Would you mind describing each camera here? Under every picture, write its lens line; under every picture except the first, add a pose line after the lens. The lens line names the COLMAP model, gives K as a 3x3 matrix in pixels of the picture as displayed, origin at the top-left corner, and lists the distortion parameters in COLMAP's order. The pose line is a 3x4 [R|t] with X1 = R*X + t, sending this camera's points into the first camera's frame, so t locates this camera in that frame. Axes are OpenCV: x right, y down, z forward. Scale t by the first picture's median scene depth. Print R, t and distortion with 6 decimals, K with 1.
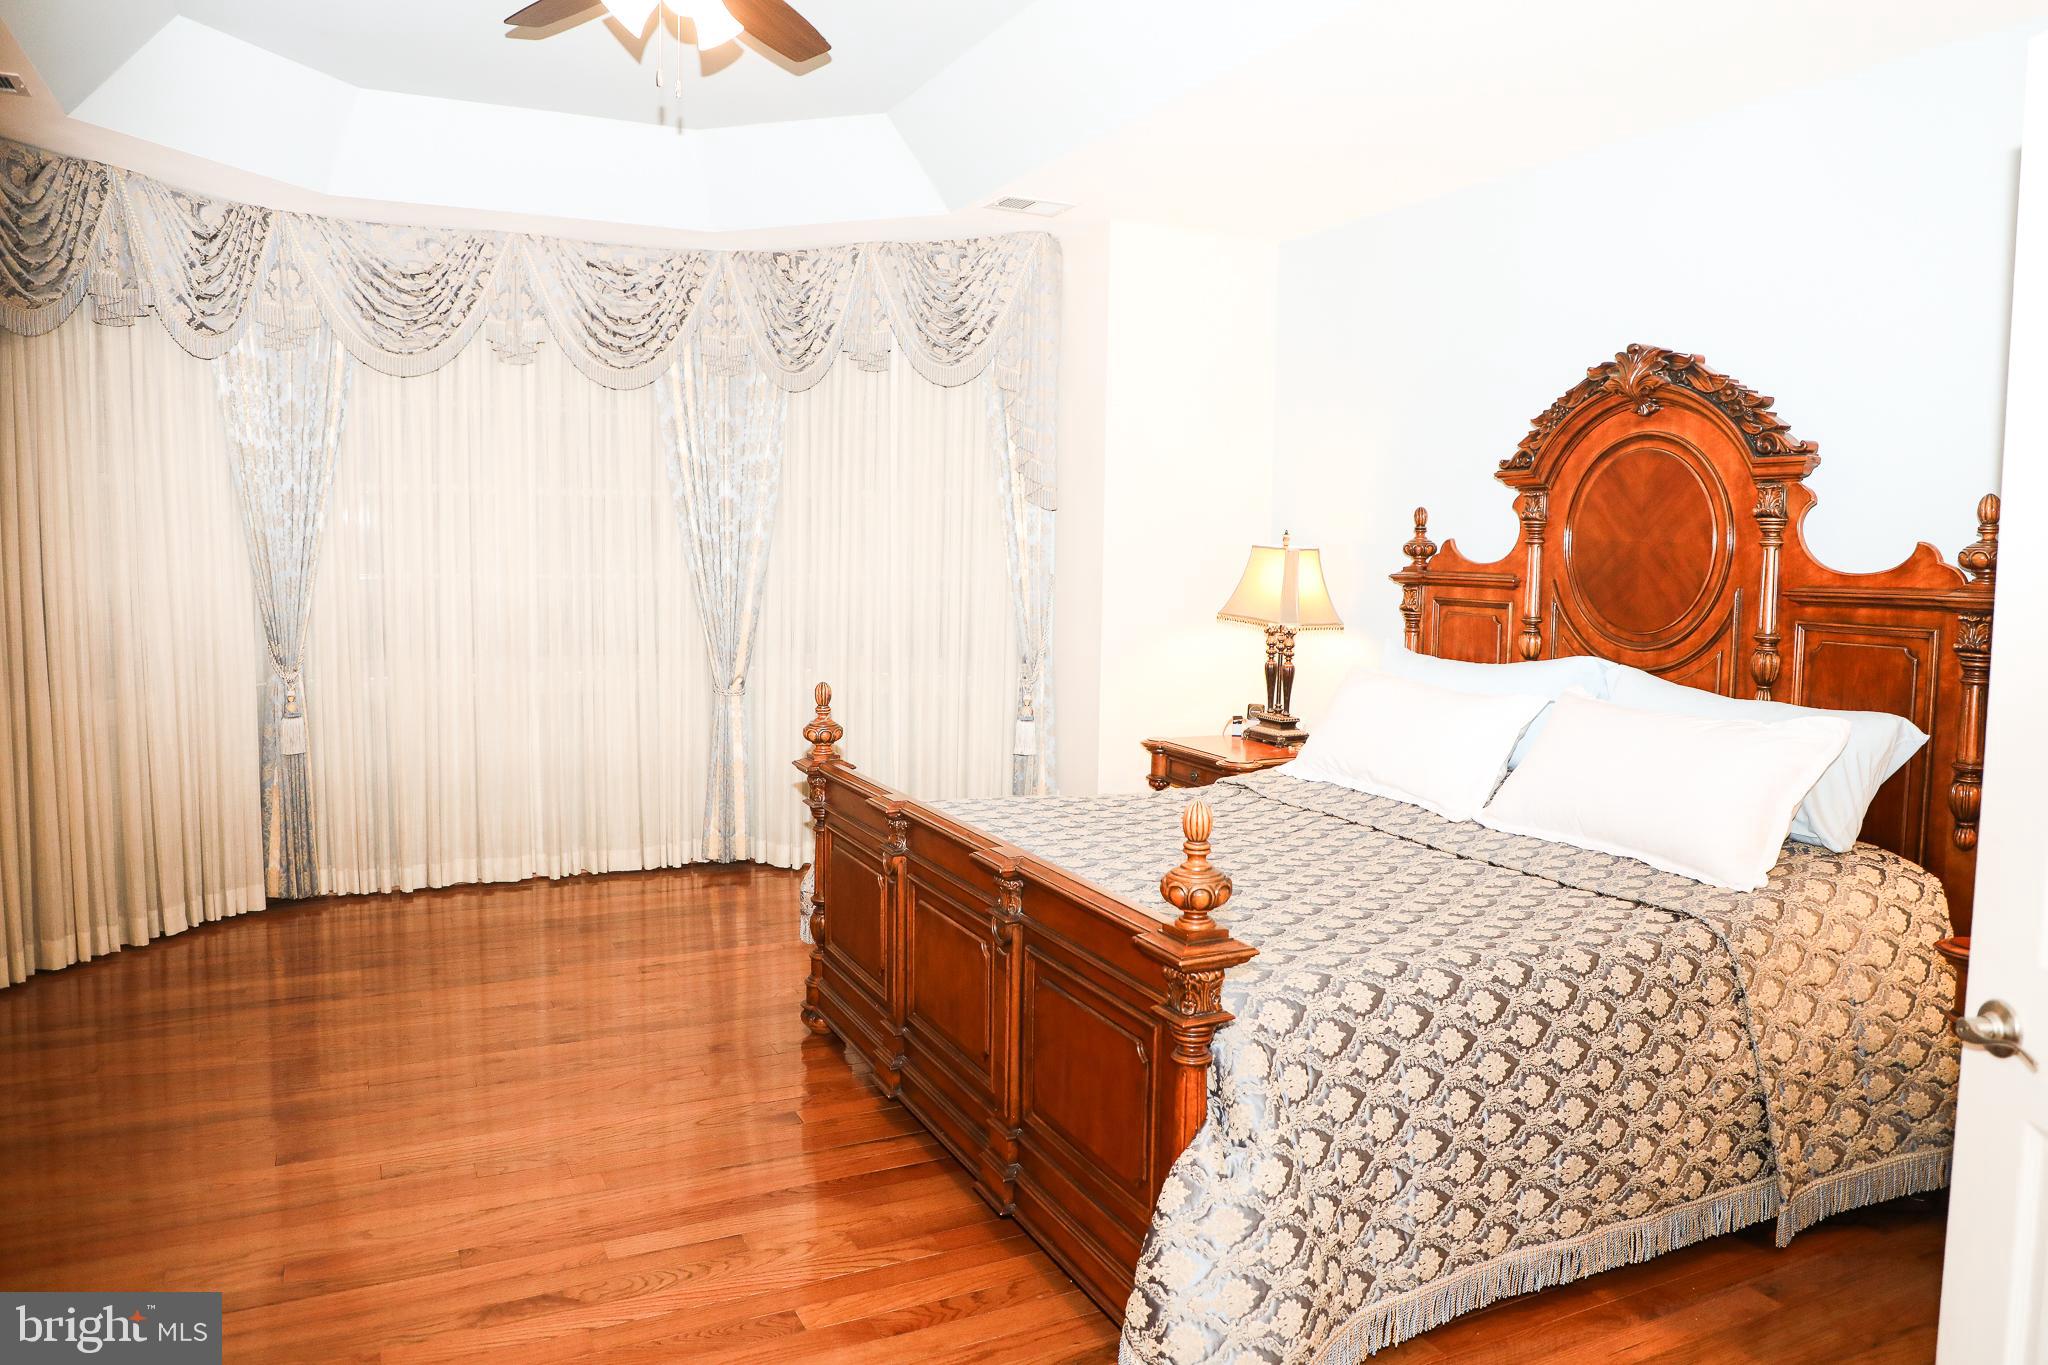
lens RADIAL K [[1376.5, 0, 1028.8], [0, 1376.5, 675.6], [0, 0, 1]] dist [-0.073813, 0.033650]
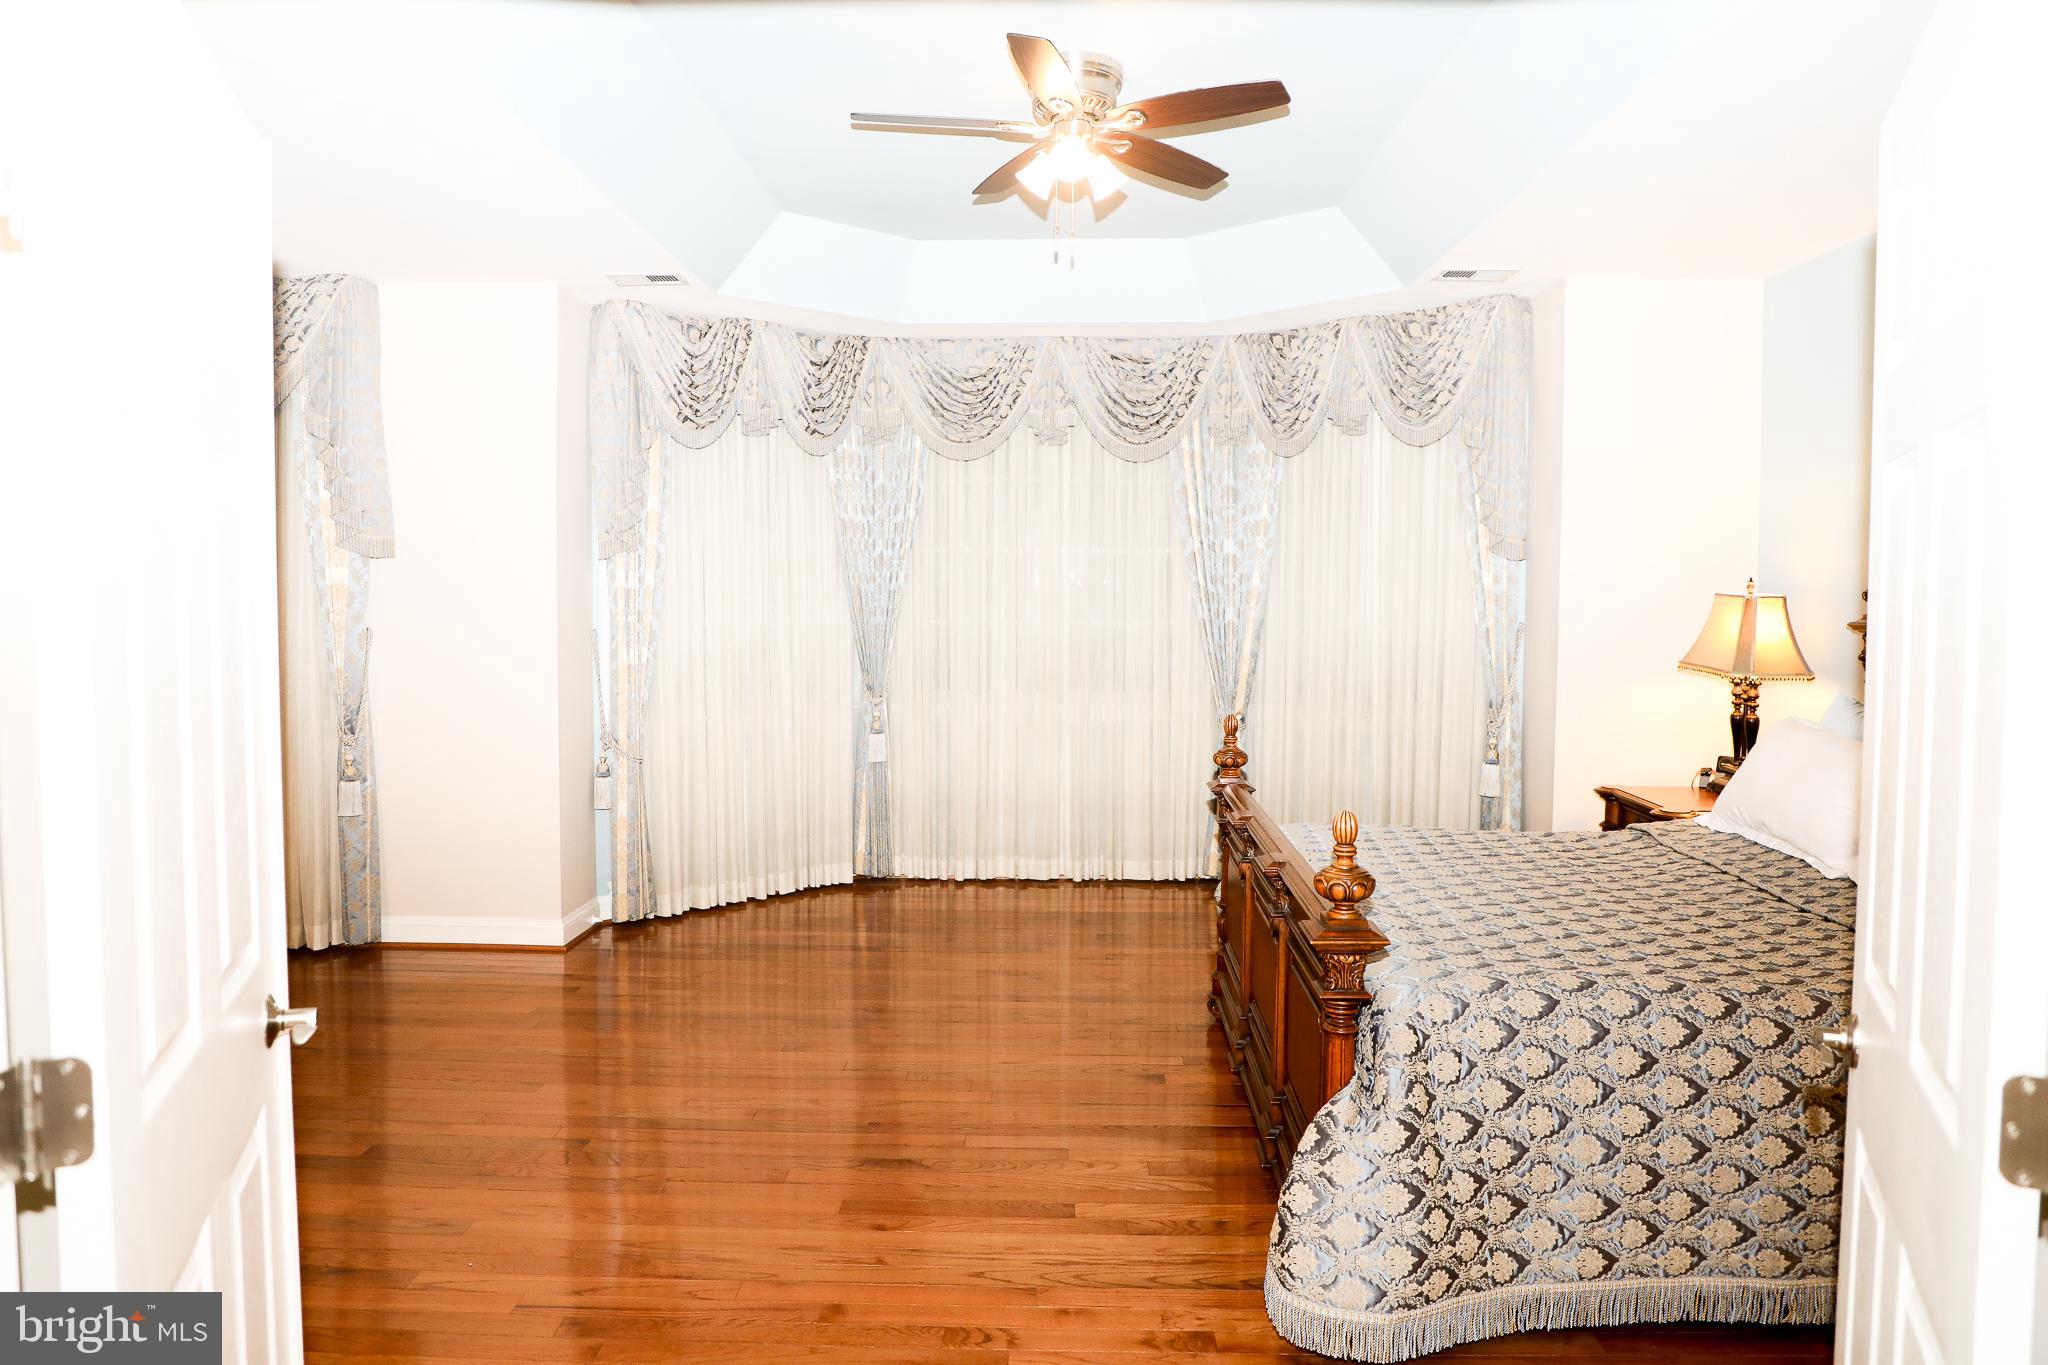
lens RADIAL K [[1376.5, 0, 1034.3], [0, 1376.5, 687.4], [0, 0, 1]] dist [-0.073813, 0.033650]
pose [[0.886035, 0.022393, -0.463078, 0.176972], [-0.034678, 0.999236, -0.018032, 0.006269], [0.462320, 0.032036, 0.886134, -0.074831]]
